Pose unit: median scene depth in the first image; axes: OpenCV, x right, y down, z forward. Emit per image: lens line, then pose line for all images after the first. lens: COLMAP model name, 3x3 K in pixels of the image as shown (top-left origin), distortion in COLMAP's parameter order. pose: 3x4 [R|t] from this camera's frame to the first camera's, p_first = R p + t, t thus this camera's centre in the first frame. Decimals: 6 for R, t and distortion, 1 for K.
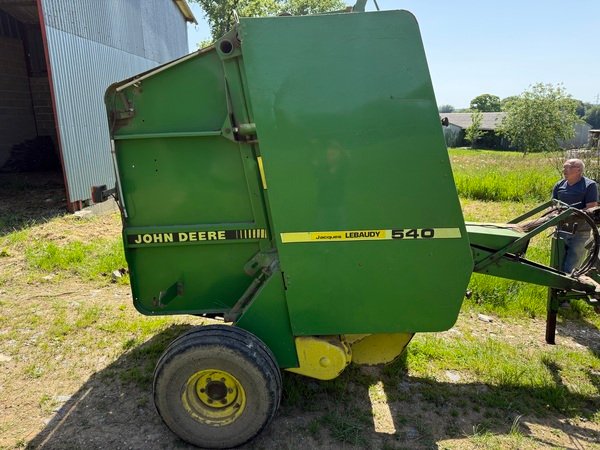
lens RADIAL K [[434.2, 0, 303.8], [0, 434.2, 227.8], [0, 0, 1]] dist [0.044375, -0.067656]
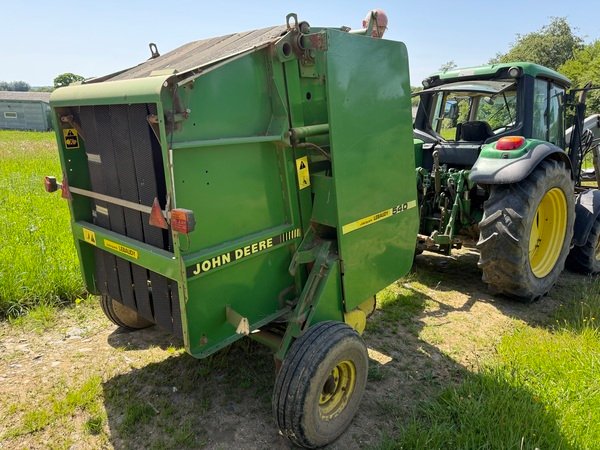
lens RADIAL K [[434.2, 0, 304.4], [0, 434.2, 228.1], [0, 0, 1]] dist [0.044375, -0.067656]
pose [[0.620145, -0.184941, 0.762376, -0.867644], [0.152341, 0.981705, 0.114227, -0.112851], [-0.769554, 0.045304, 0.636973, 0.324830]]
